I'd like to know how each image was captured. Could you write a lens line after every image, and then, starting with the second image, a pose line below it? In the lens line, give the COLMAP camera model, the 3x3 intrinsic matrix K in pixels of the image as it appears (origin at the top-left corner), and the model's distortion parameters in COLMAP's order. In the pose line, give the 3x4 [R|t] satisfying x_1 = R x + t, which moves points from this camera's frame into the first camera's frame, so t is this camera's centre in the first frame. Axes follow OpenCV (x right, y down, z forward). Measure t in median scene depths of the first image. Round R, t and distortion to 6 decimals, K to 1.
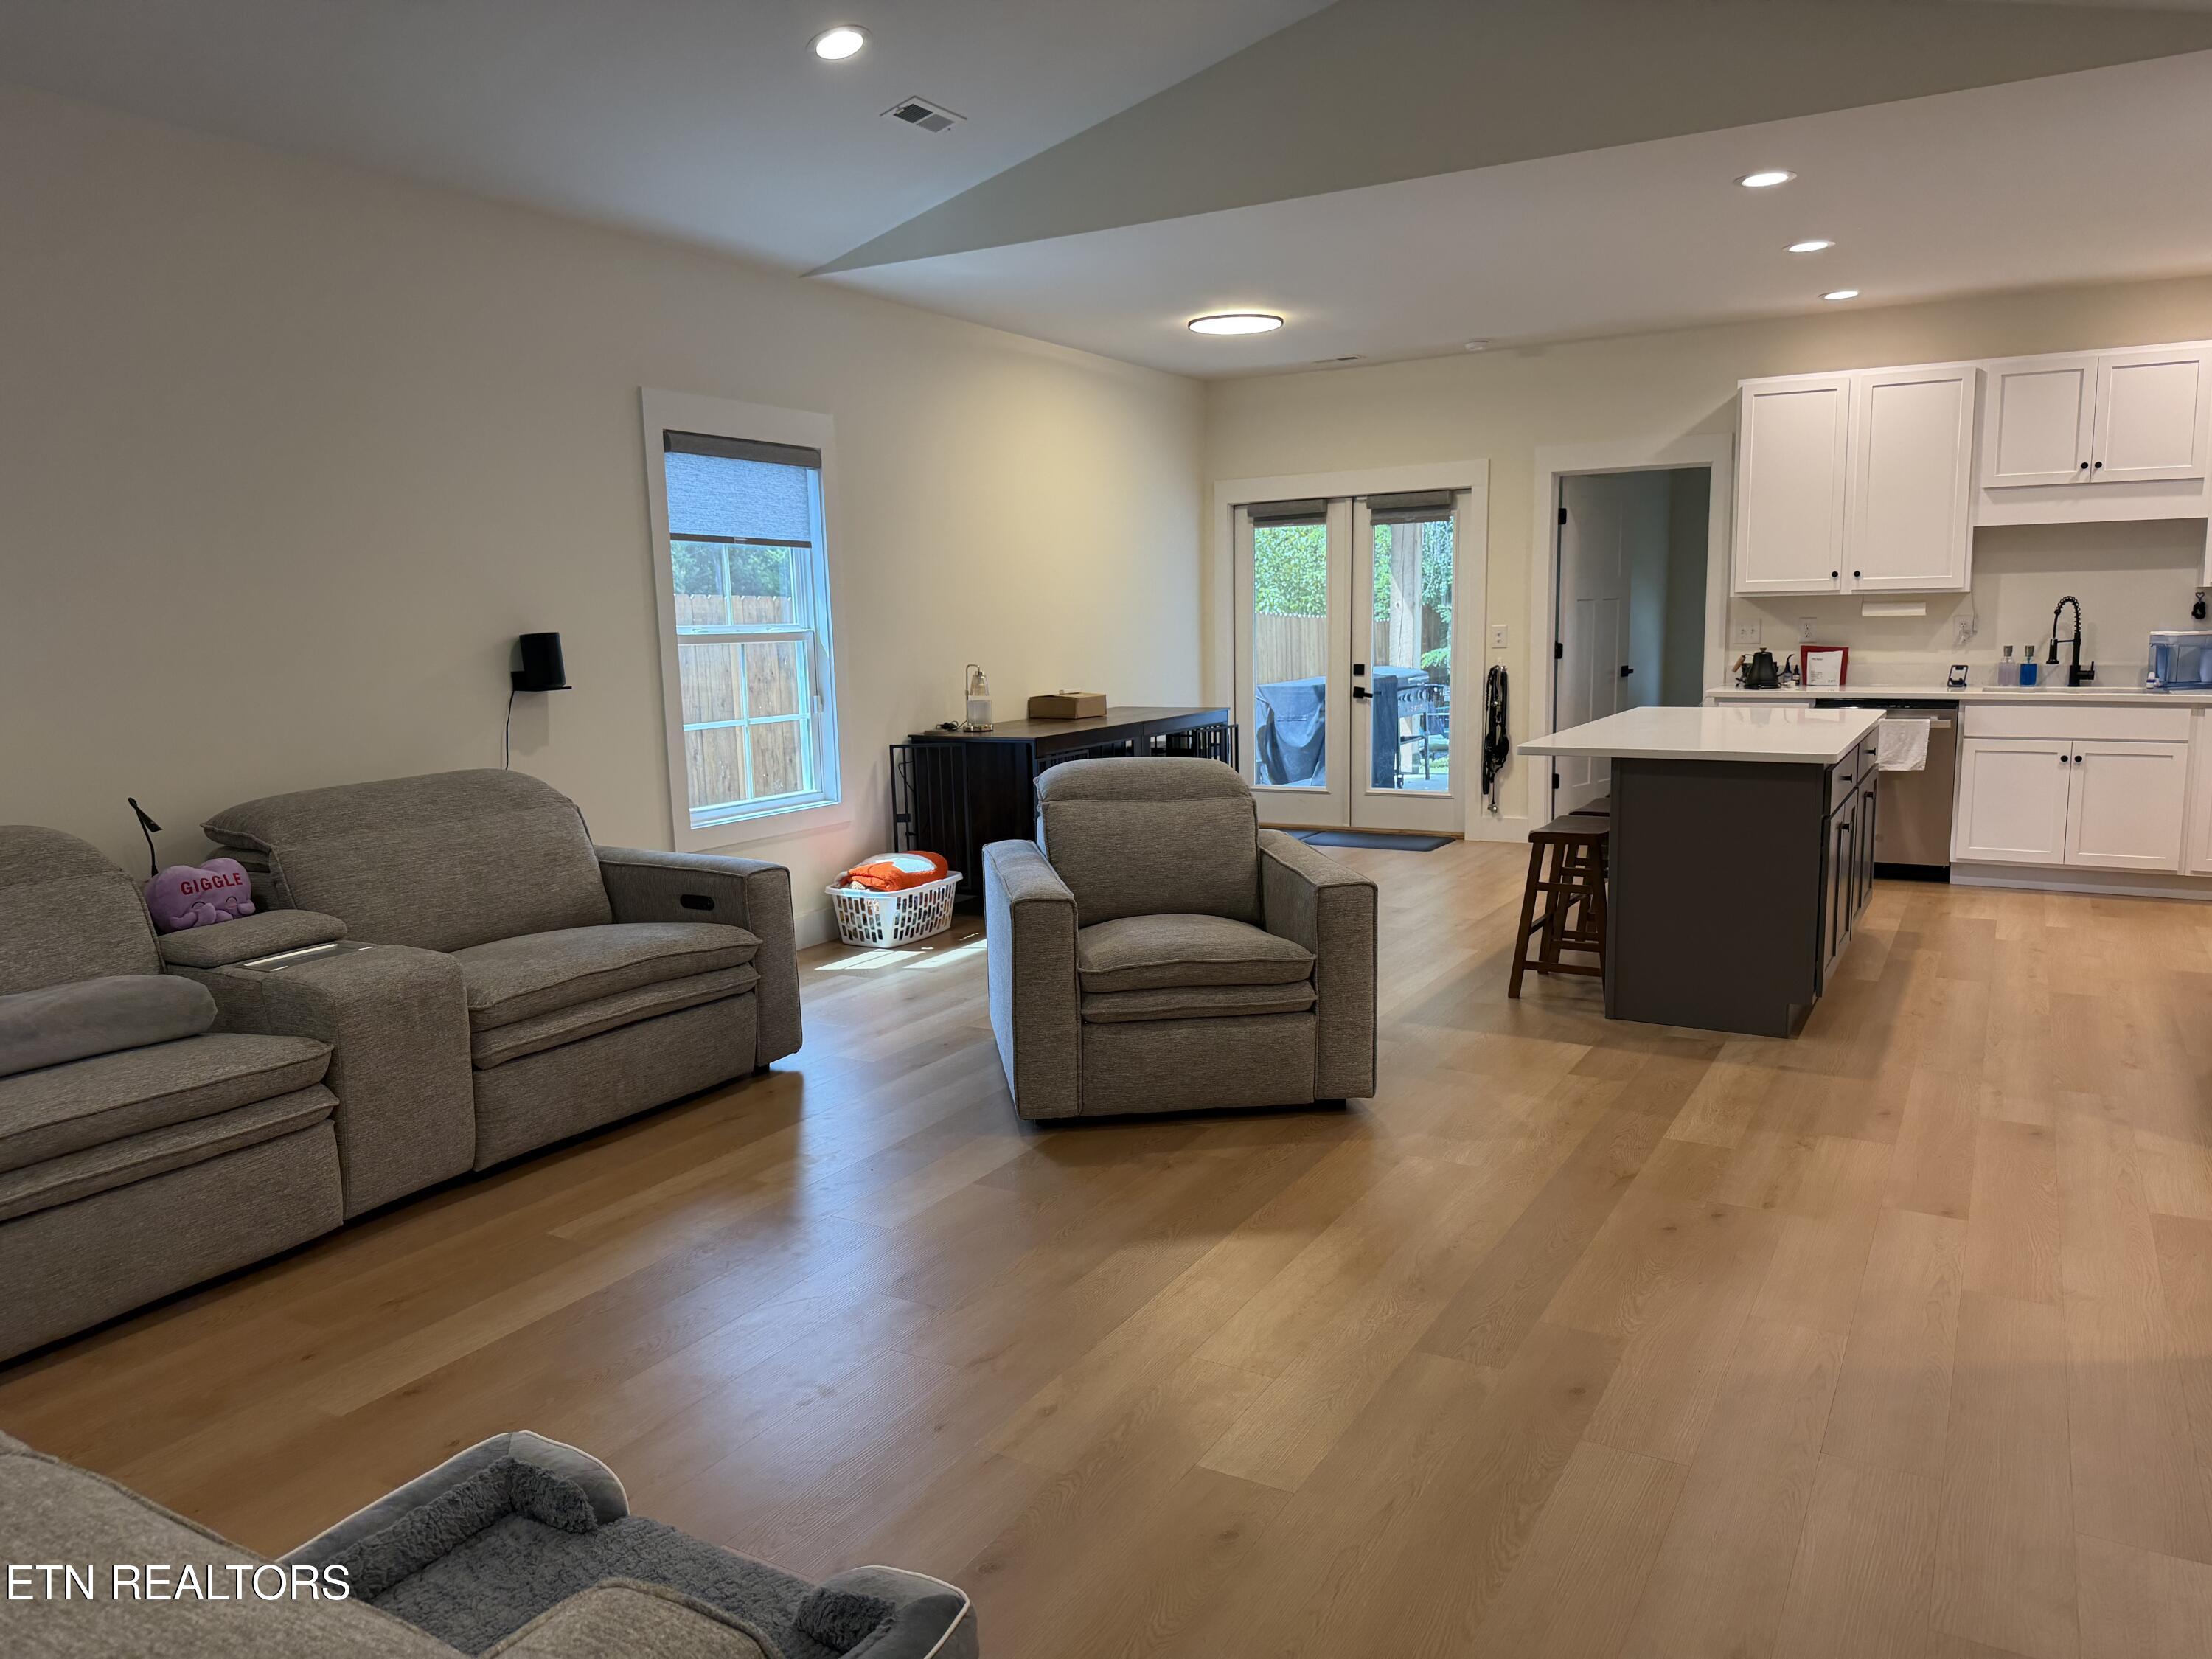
lens RADIAL K [[1555.1, 0, 1093.3], [0, 1555.1, 833.3], [0, 0, 1]] dist [0.065156, -0.089820]
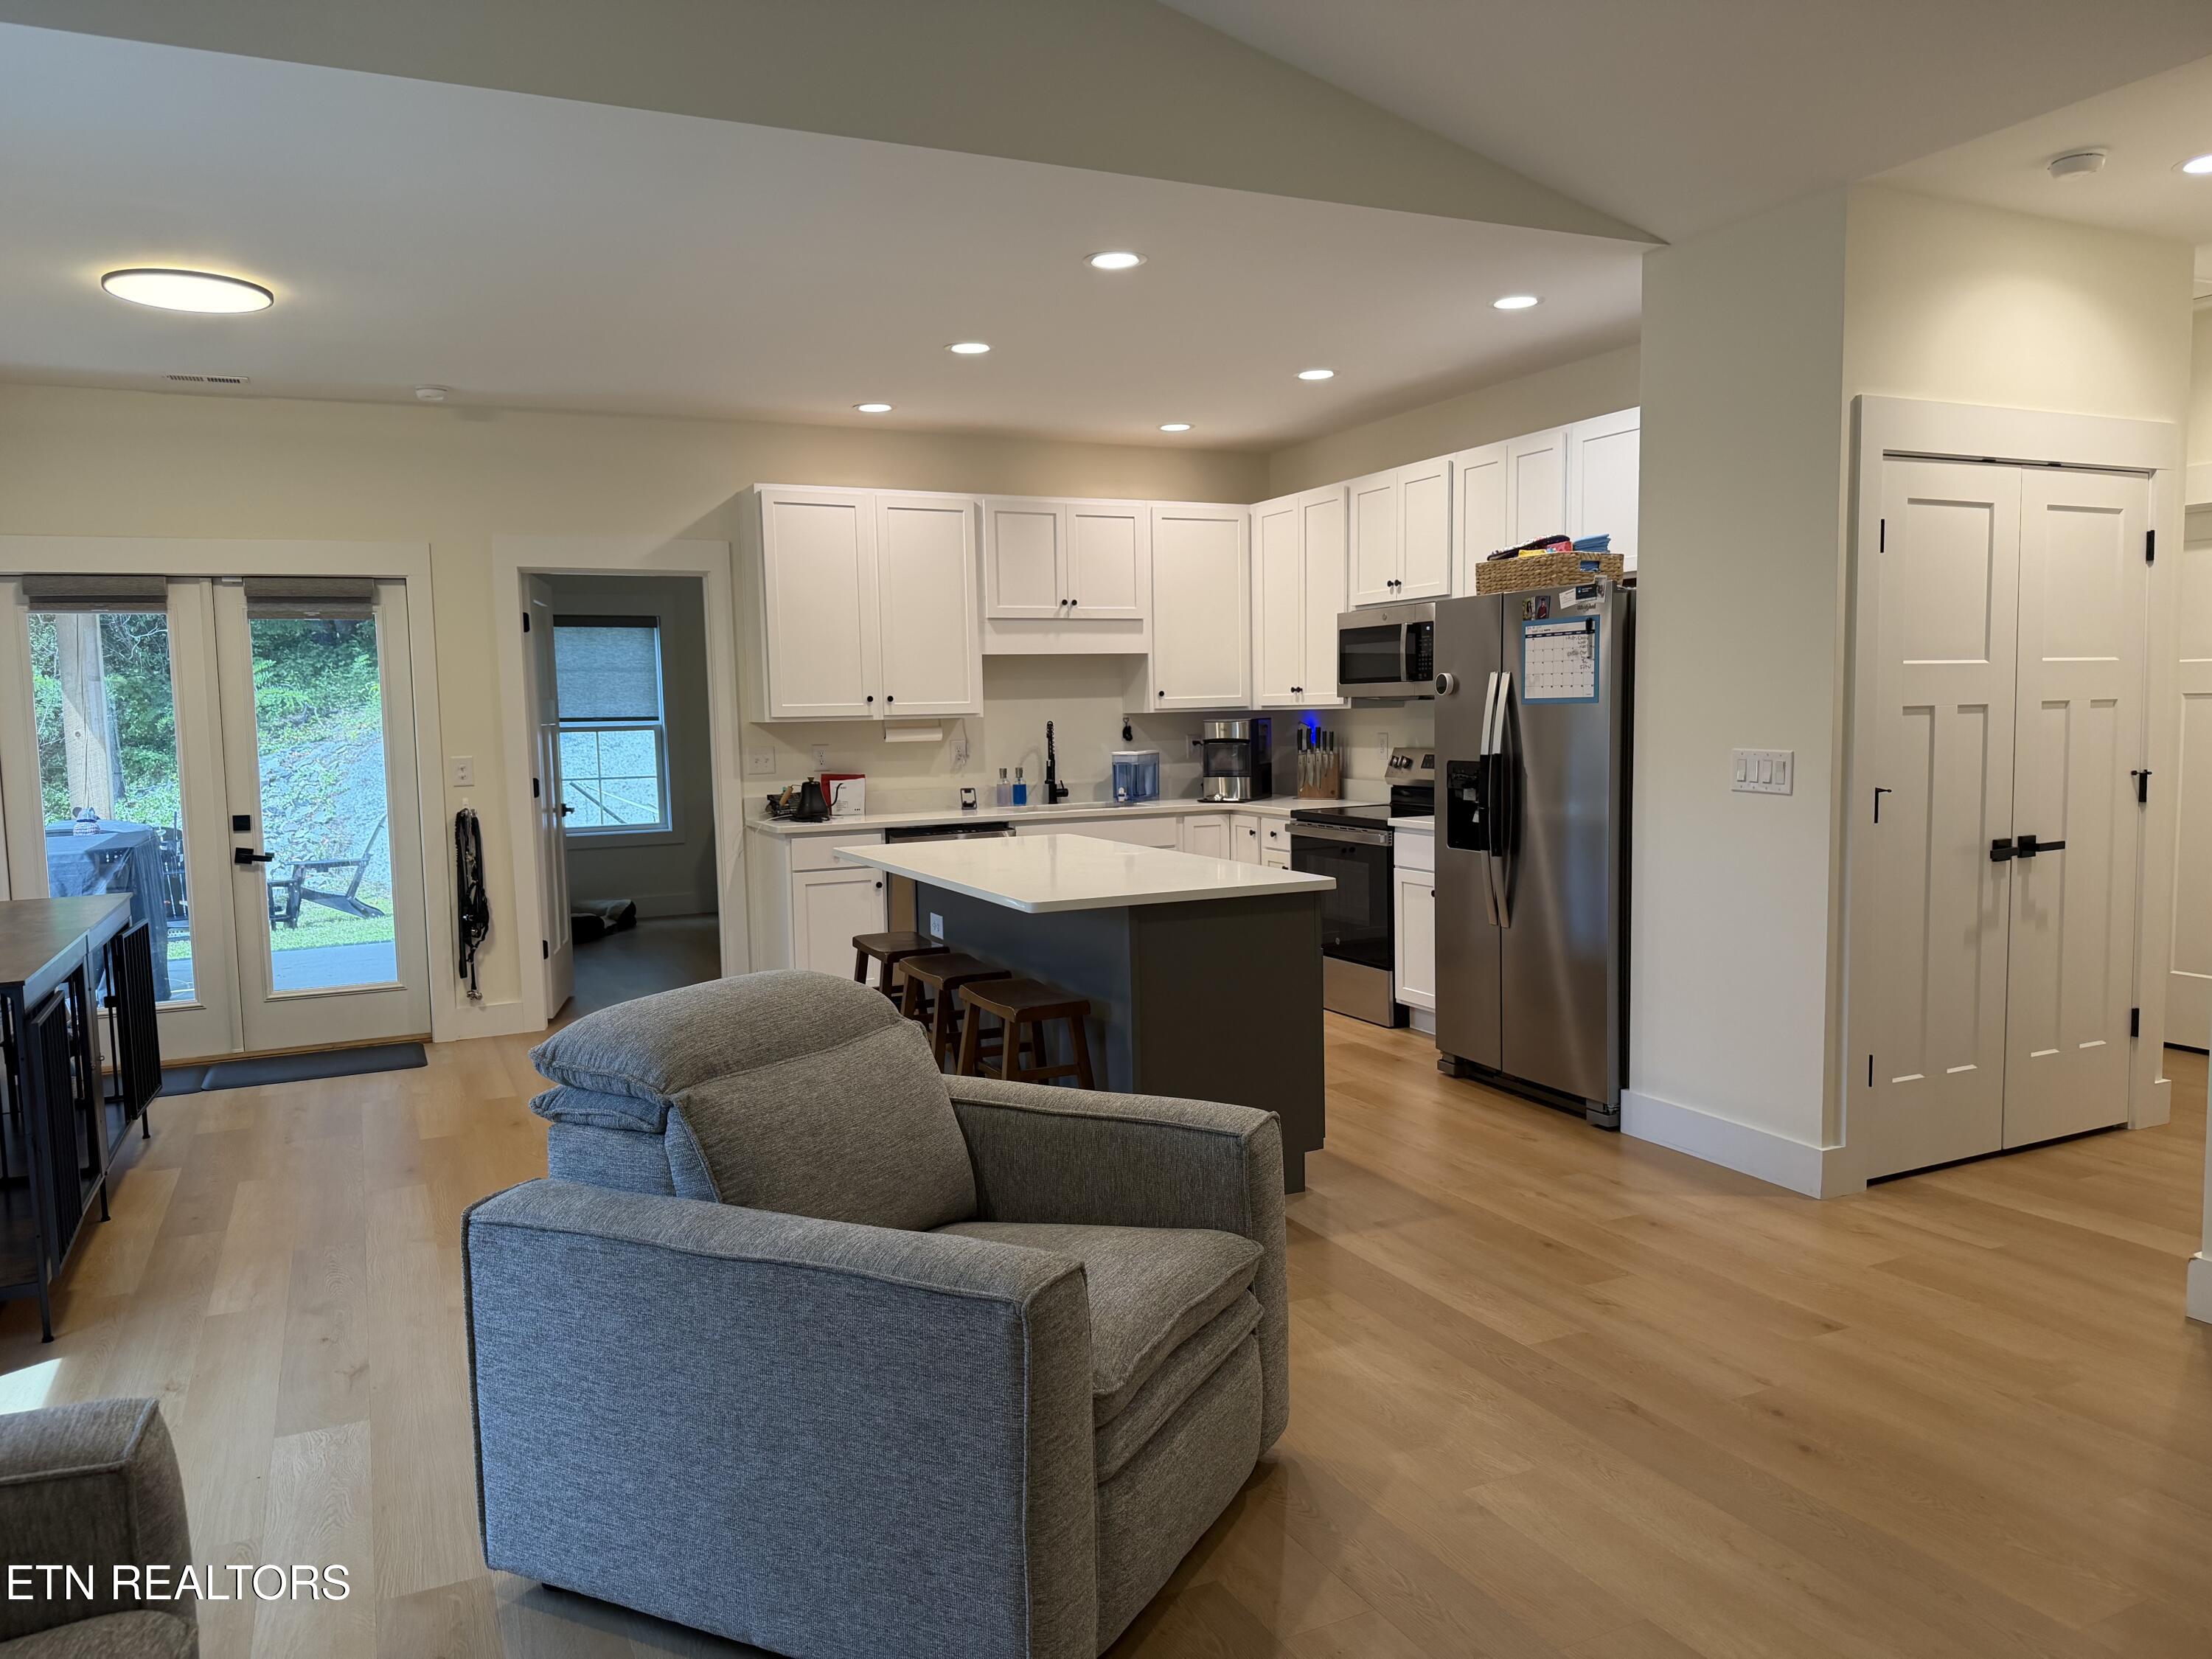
lens RADIAL K [[1555.1, 0, 1106.2], [0, 1555.1, 833.2], [0, 0, 1]] dist [0.065156, -0.089820]
pose [[0.556931, -0.059911, 0.828395, -0.308829], [0.127001, 0.991809, -0.013654, -0.067510], [-0.820791, 0.112812, 0.559978, 0.465298]]
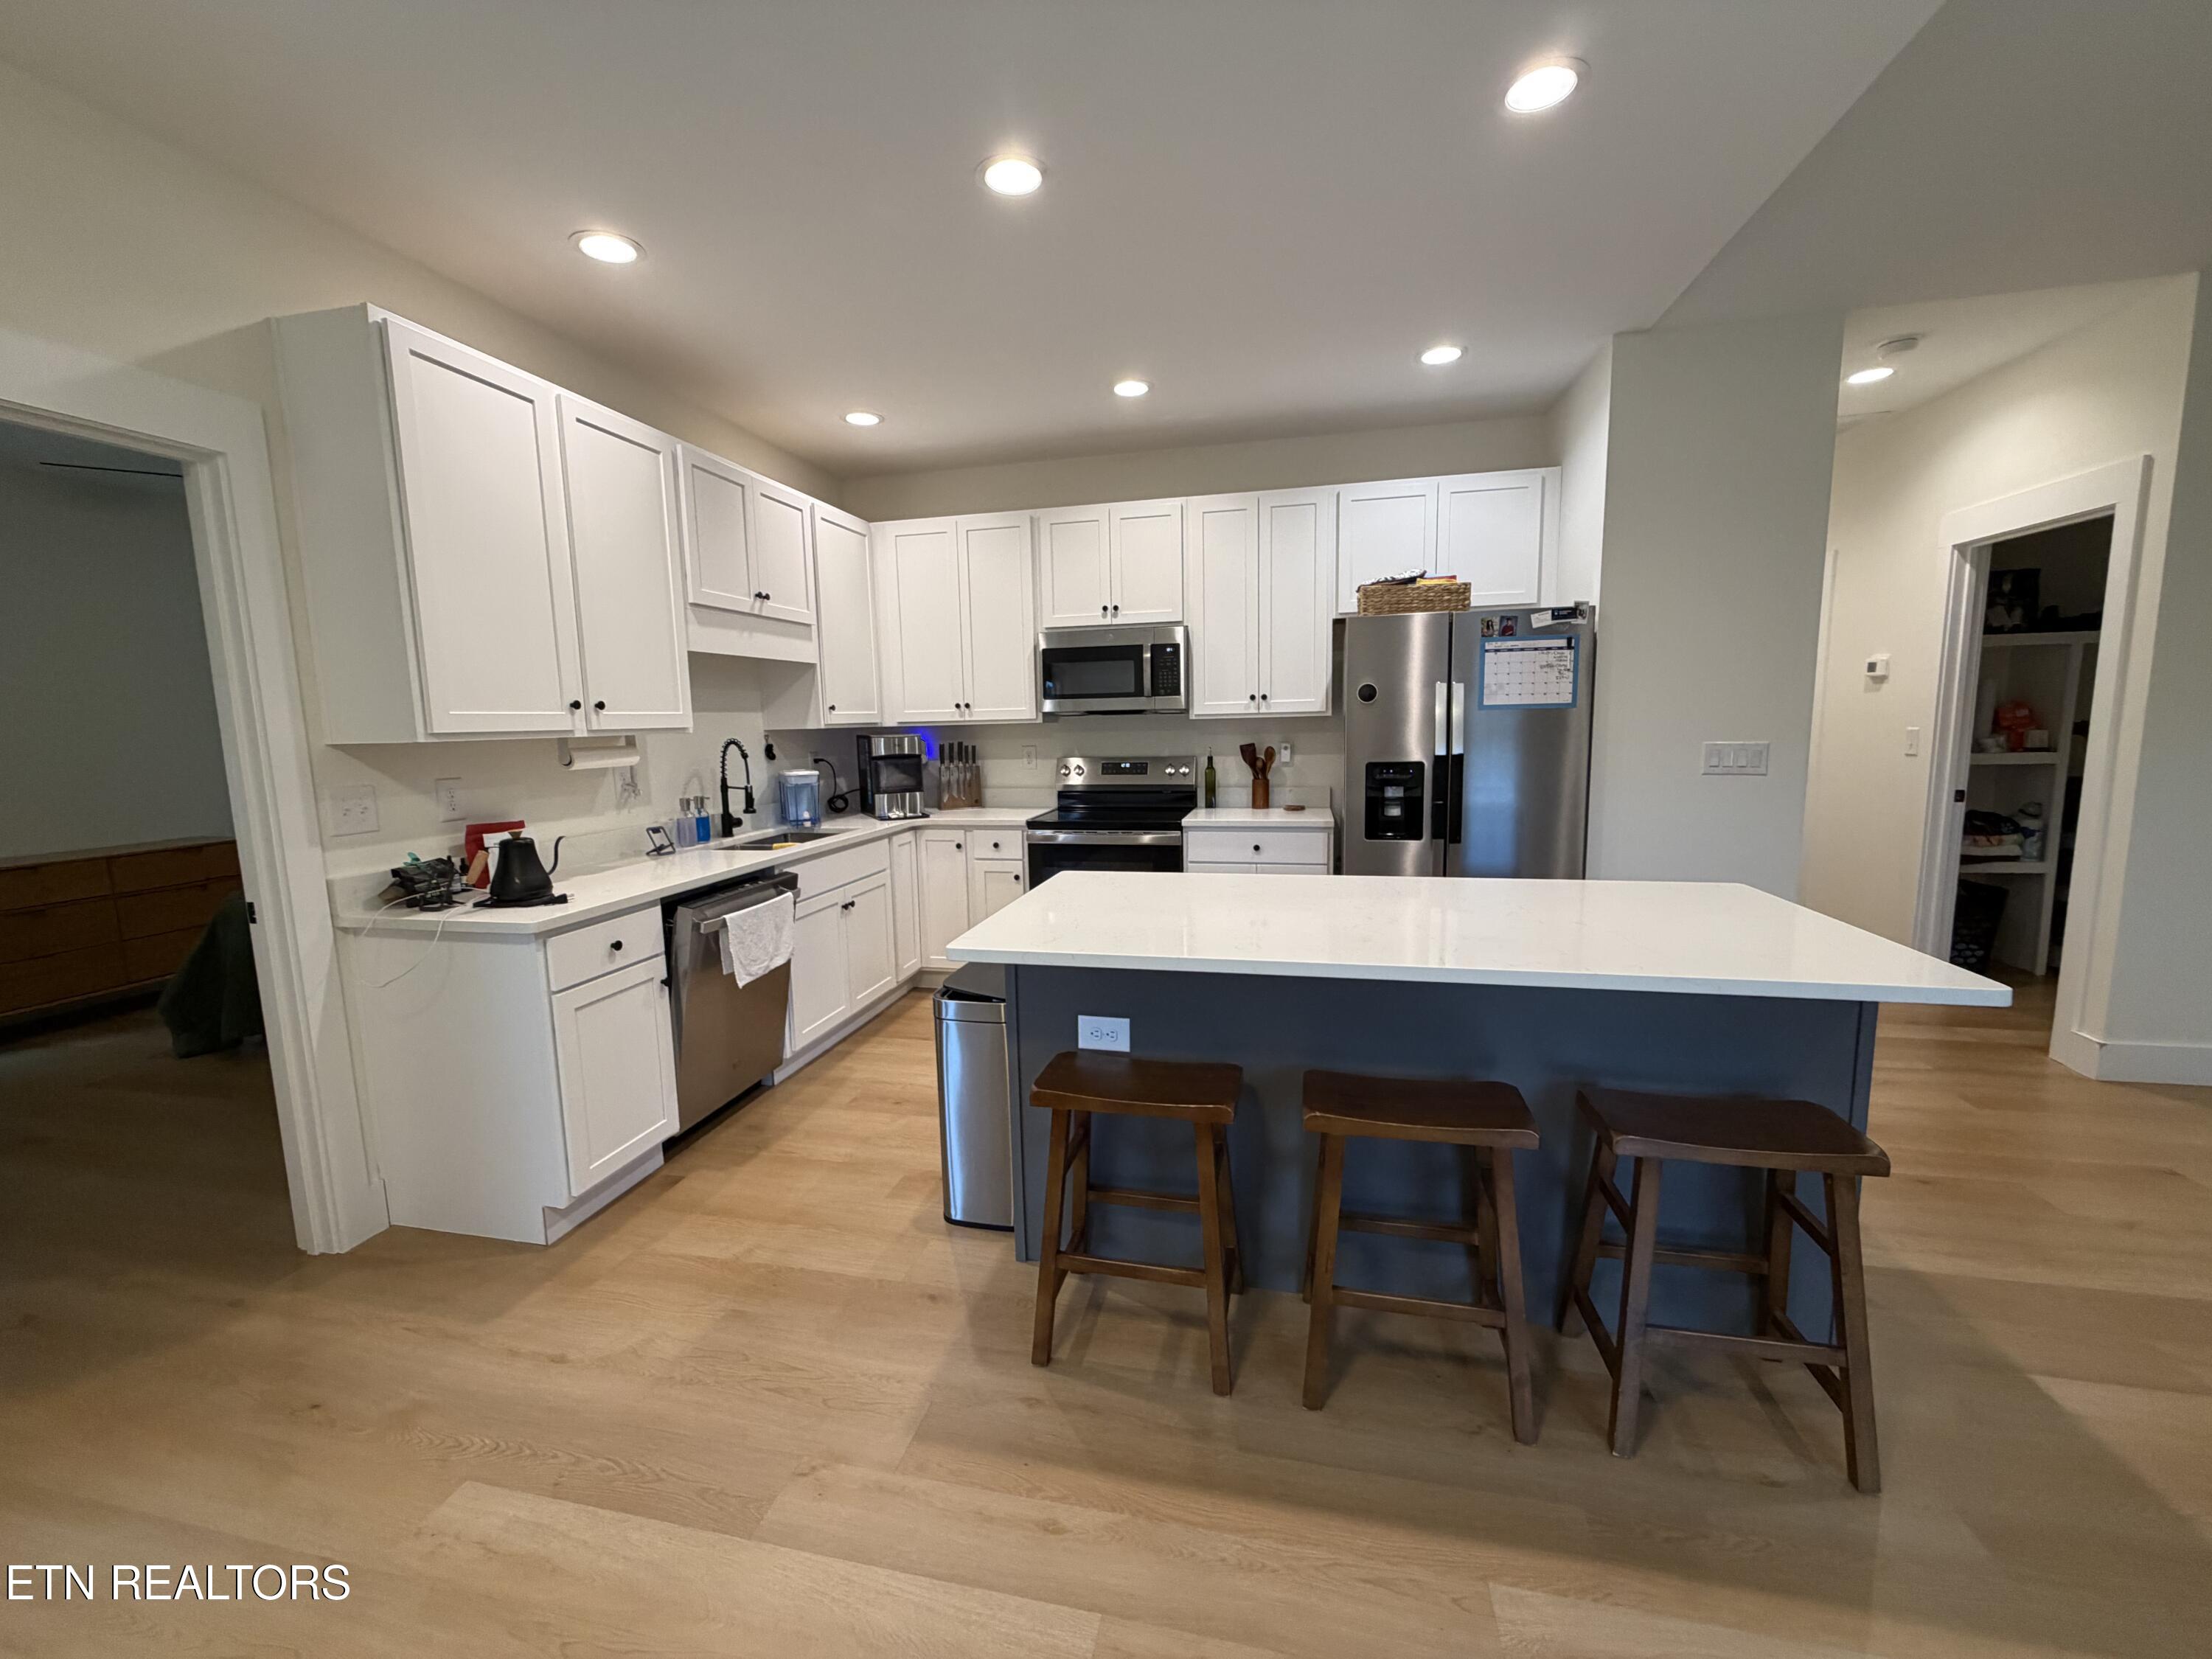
lens RADIAL K [[883.6, 0, 1099.7], [0, 883.6, 826.0], [0, 0, 1]] dist [-0.000213, 0.000646]
pose [[-0.304117, -0.087570, 0.948601, 0.084704], [0.163544, 0.976183, 0.142548, -0.172442], [-0.938491, 0.198489, -0.282553, 1.179443]]
